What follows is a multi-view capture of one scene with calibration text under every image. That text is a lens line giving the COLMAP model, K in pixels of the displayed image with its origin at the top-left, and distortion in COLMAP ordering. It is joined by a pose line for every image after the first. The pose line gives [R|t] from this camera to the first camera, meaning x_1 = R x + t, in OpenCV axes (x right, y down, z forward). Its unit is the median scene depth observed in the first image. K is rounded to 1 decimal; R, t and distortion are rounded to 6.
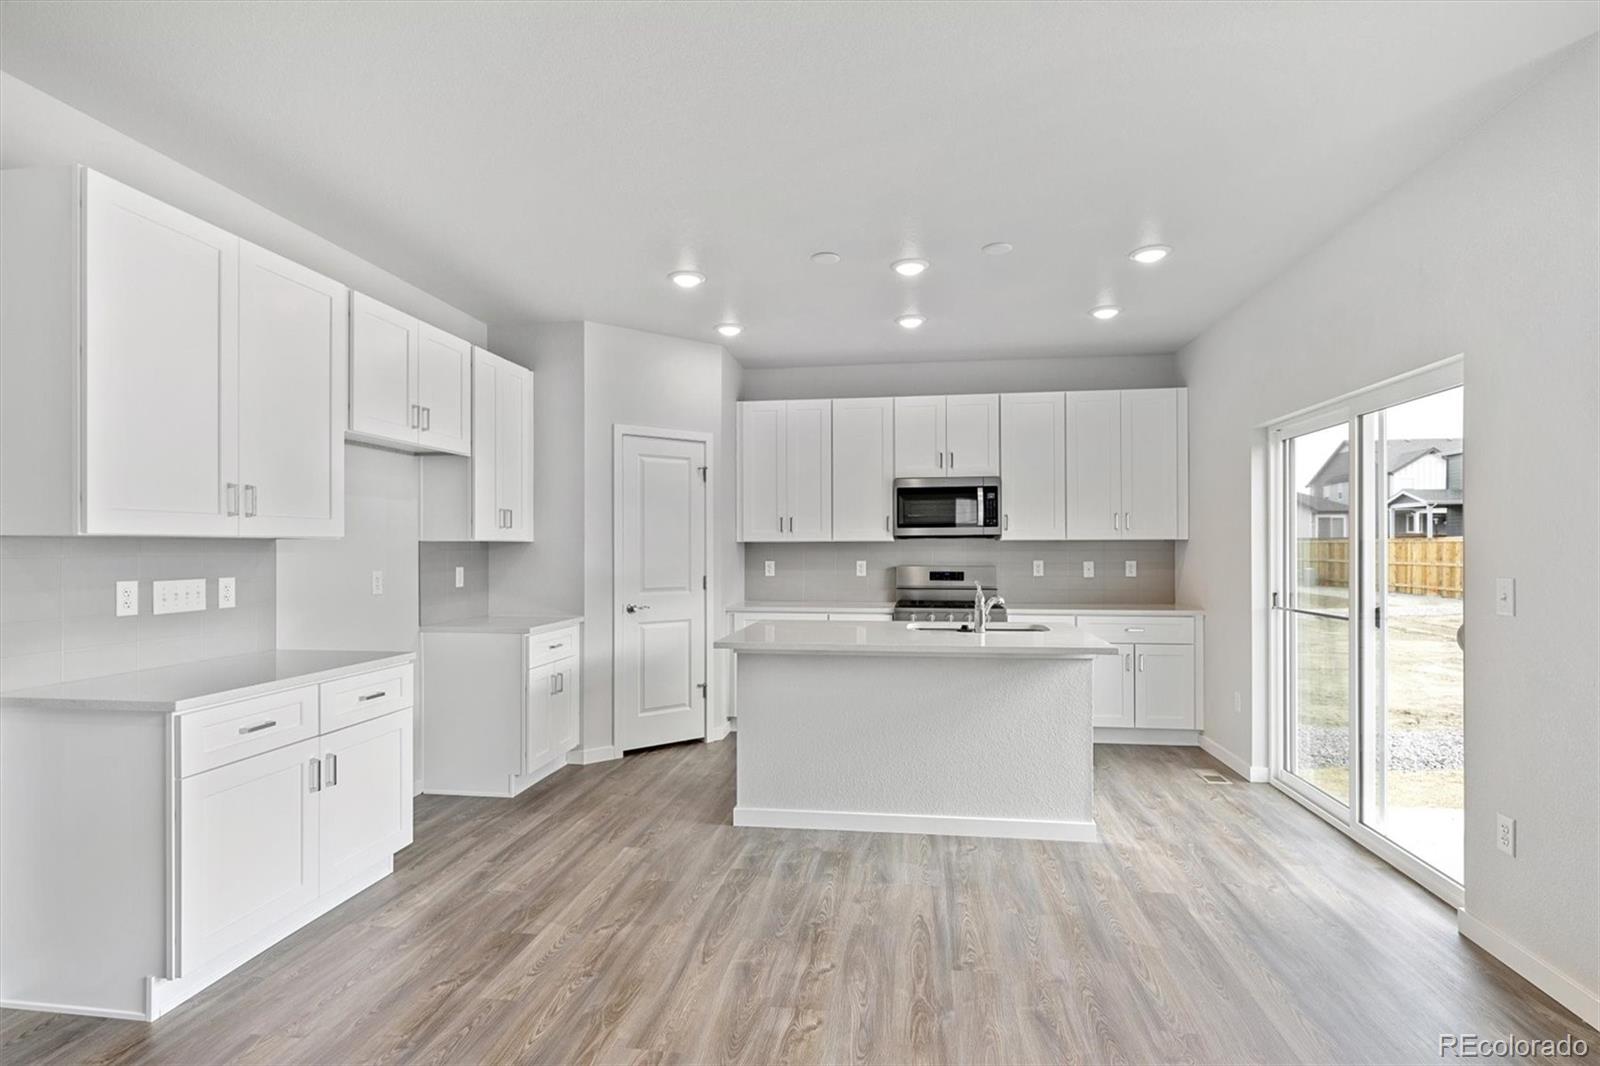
lens RADIAL K [[808.1, 0, 800.0], [0, 808.1, 533.0], [0, 0, 1]] dist [-0.001914, -0.000200]
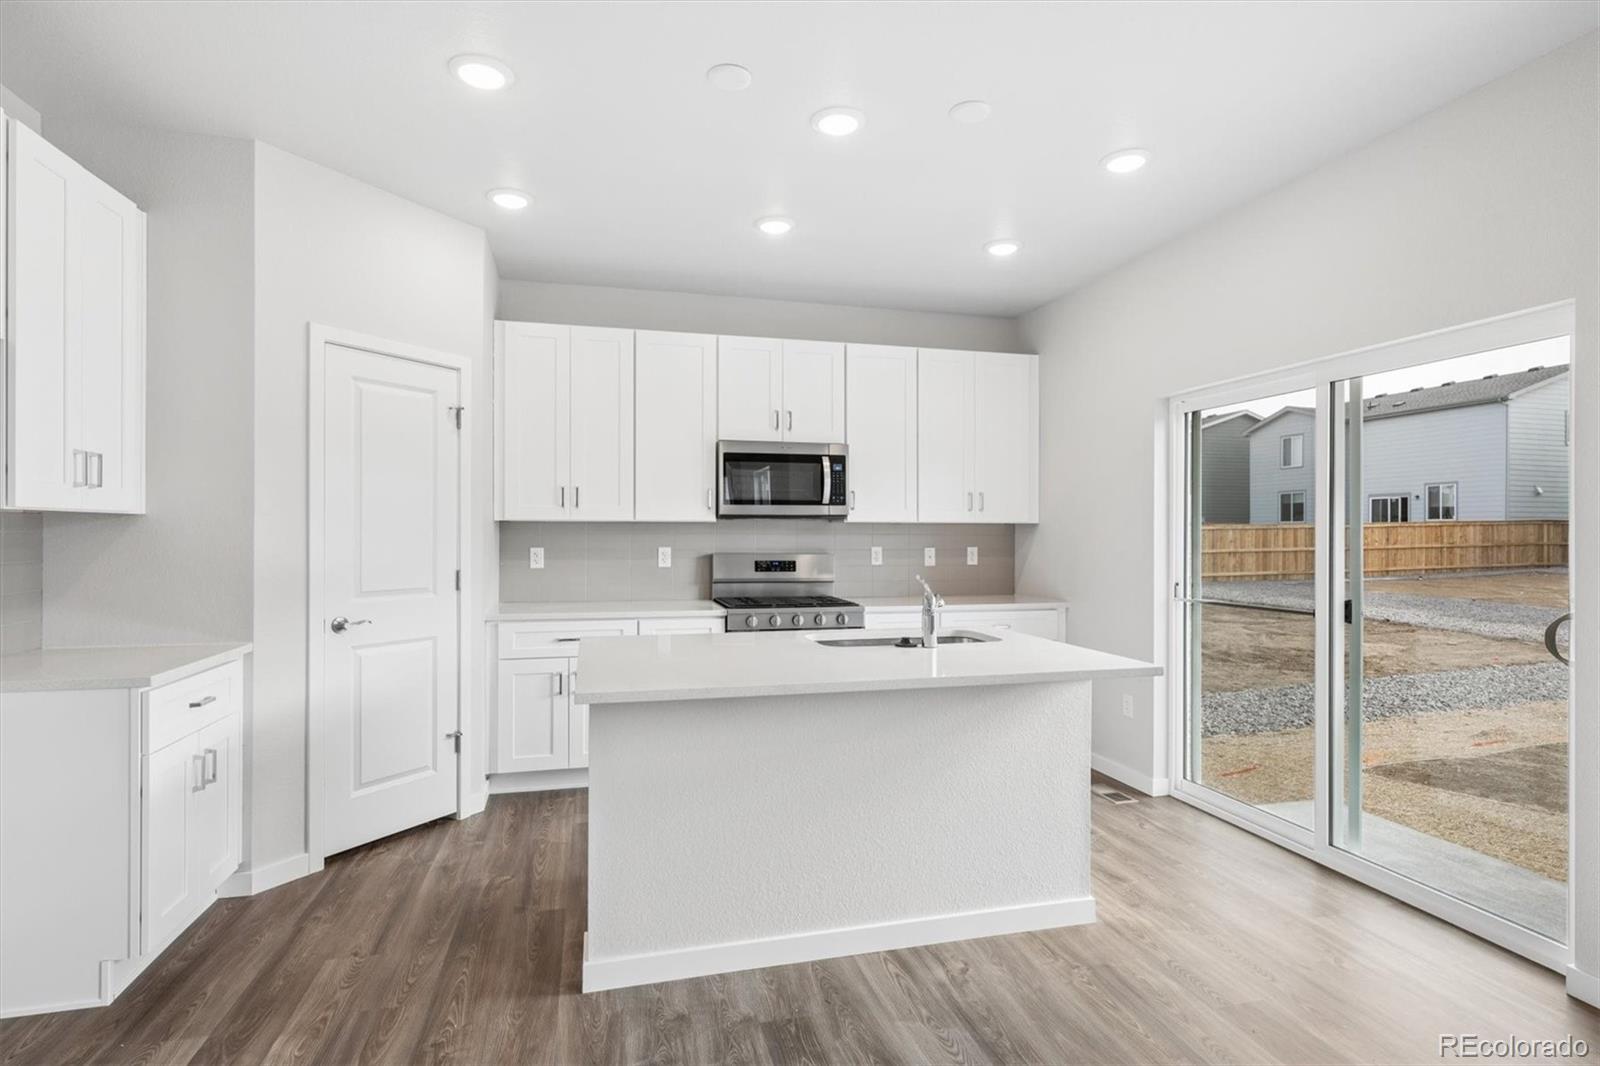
lens RADIAL K [[813.5, 0, 807.7], [0, 813.5, 526.6], [0, 0, 1]] dist [0.000515, -0.000474]
pose [[0.919330, 0.009238, 0.393379, -0.141863], [-0.013215, 0.999885, 0.007402, 0.010110], [-0.393265, -0.012003, 0.919347, 0.326249]]
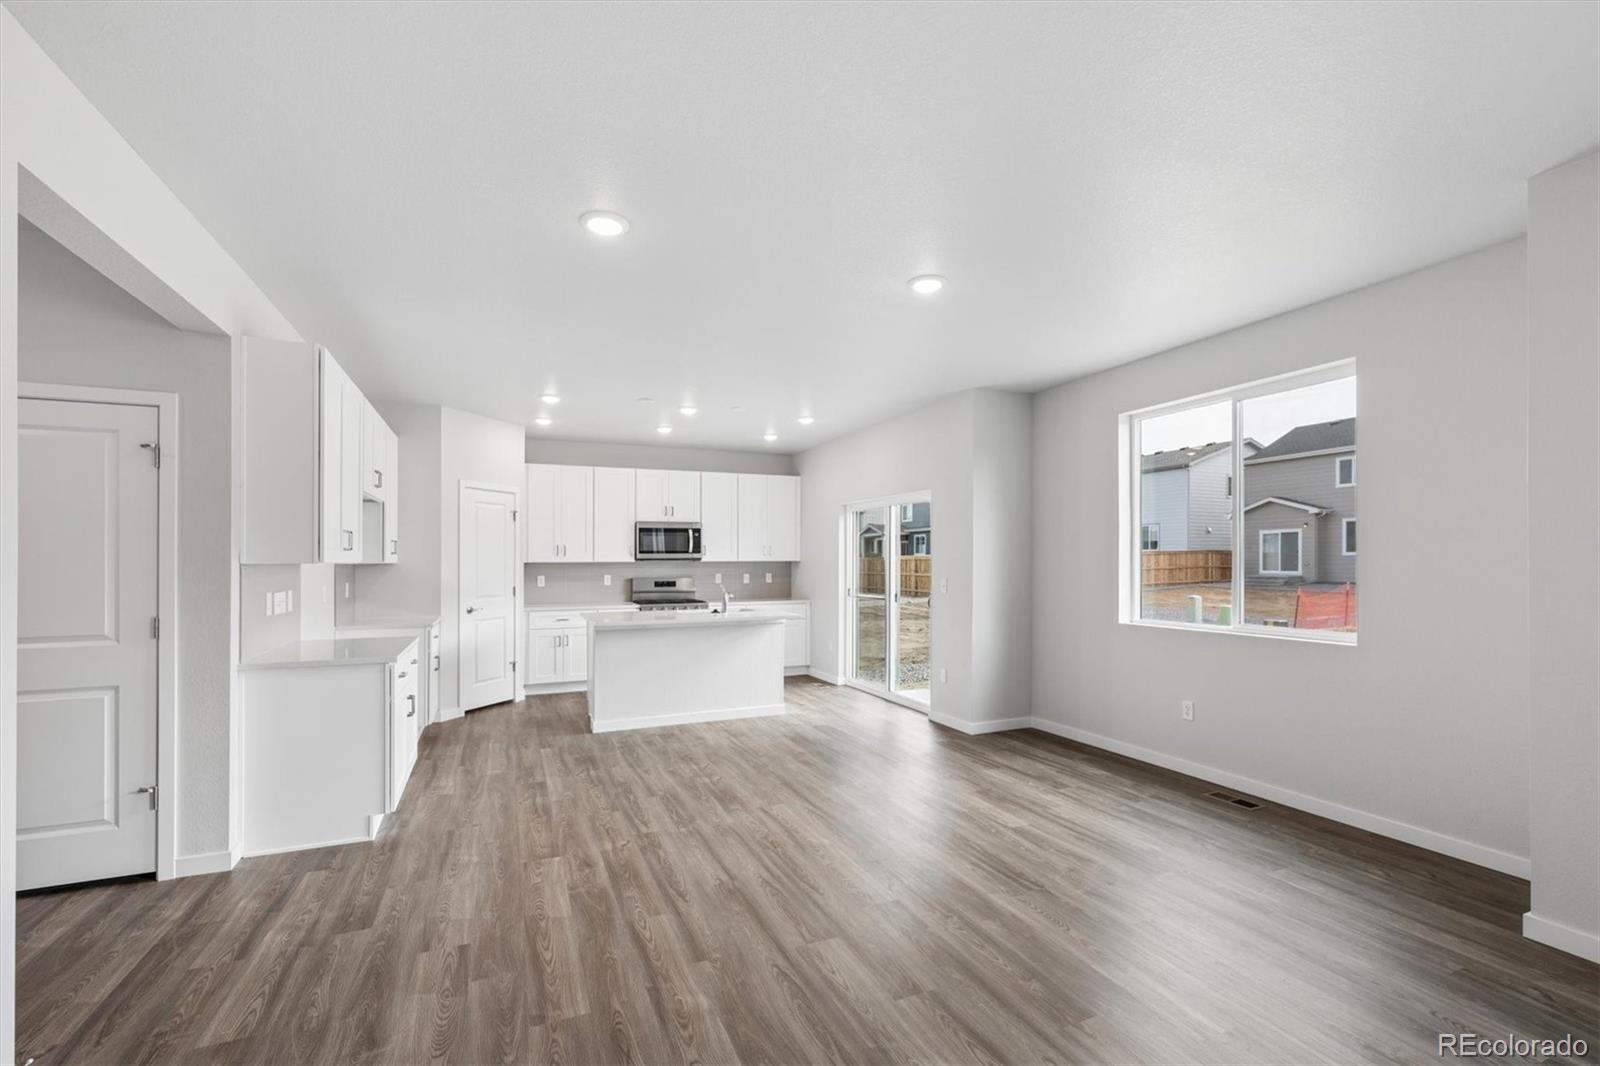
lens RADIAL K [[693.7, 0, 800.0], [0, 693.7, 533.0], [0, 0, 1]] dist [-0.000324, -0.000065]
pose [[0.853541, 0.020773, 0.520611, -0.398666], [-0.007464, 0.999590, -0.027647, -0.014333], [-0.520972, 0.019712, 0.853346, -0.388888]]
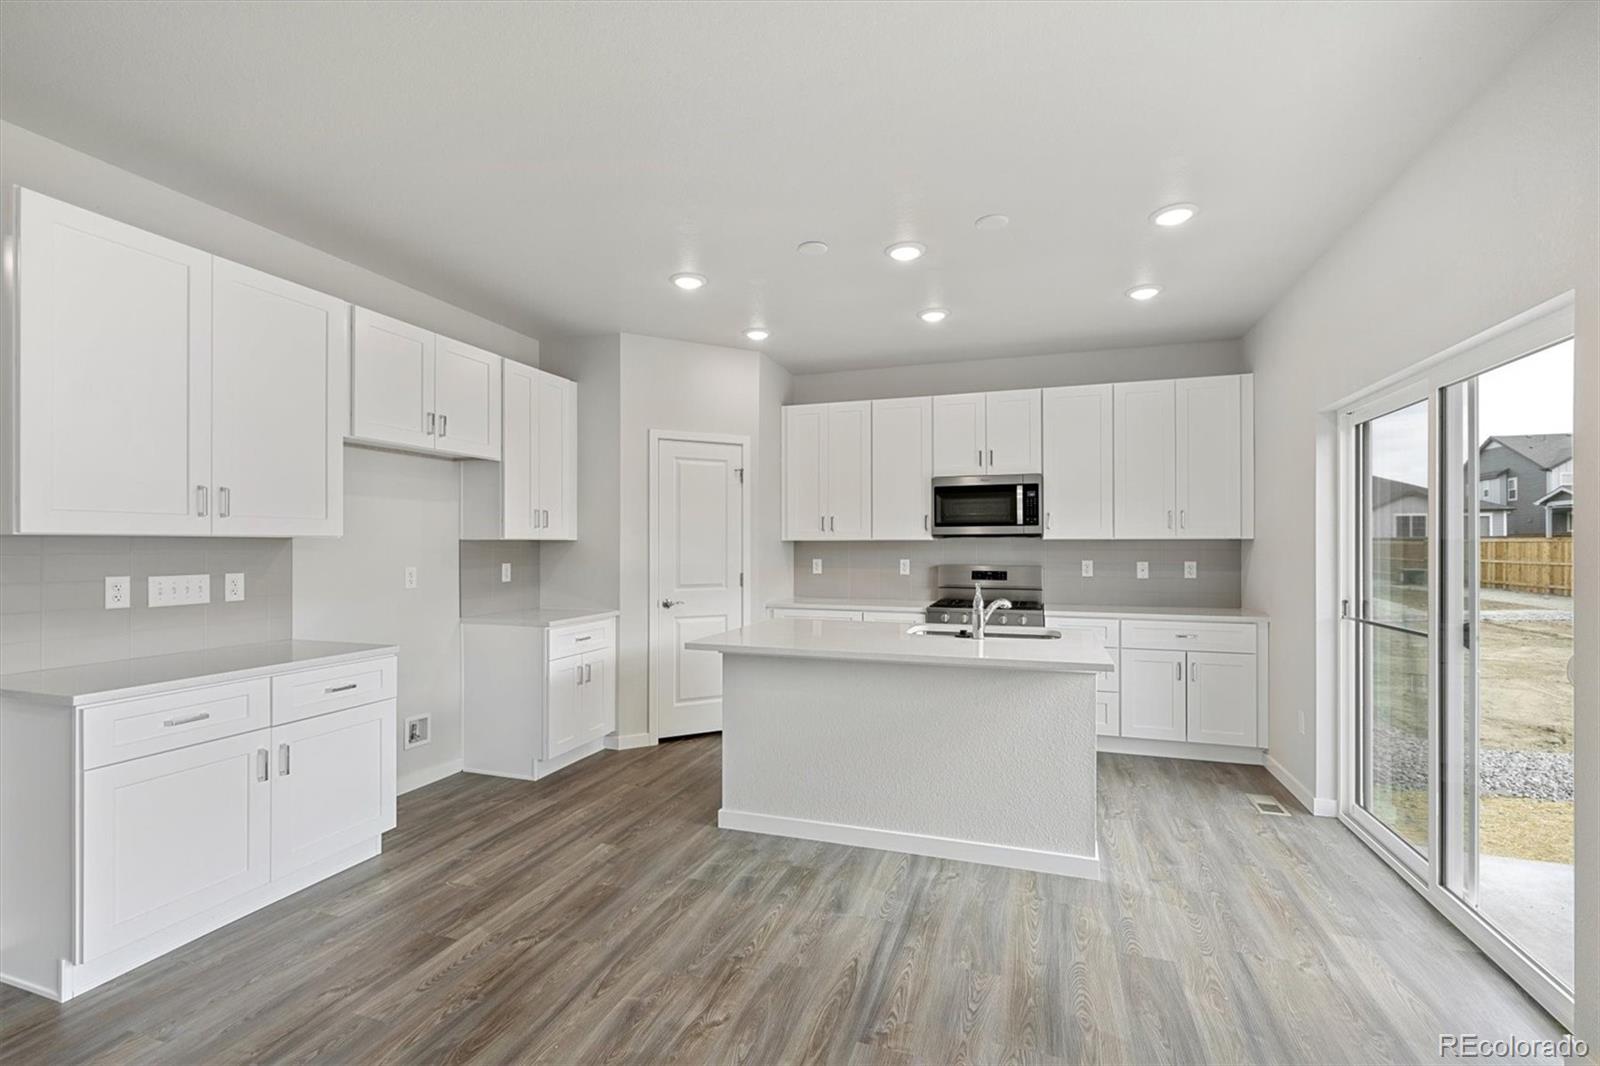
lens RADIAL K [[709.3, 0, 794.2], [0, 709.3, 533.6], [0, 0, 1]] dist [-0.000870, -0.000349]
pose [[0.982711, -0.000411, -0.185143, 0.143347], [0.000743, 0.999998, 0.001724, 0.000379], [0.185142, -0.001832, 0.982710, 0.136931]]
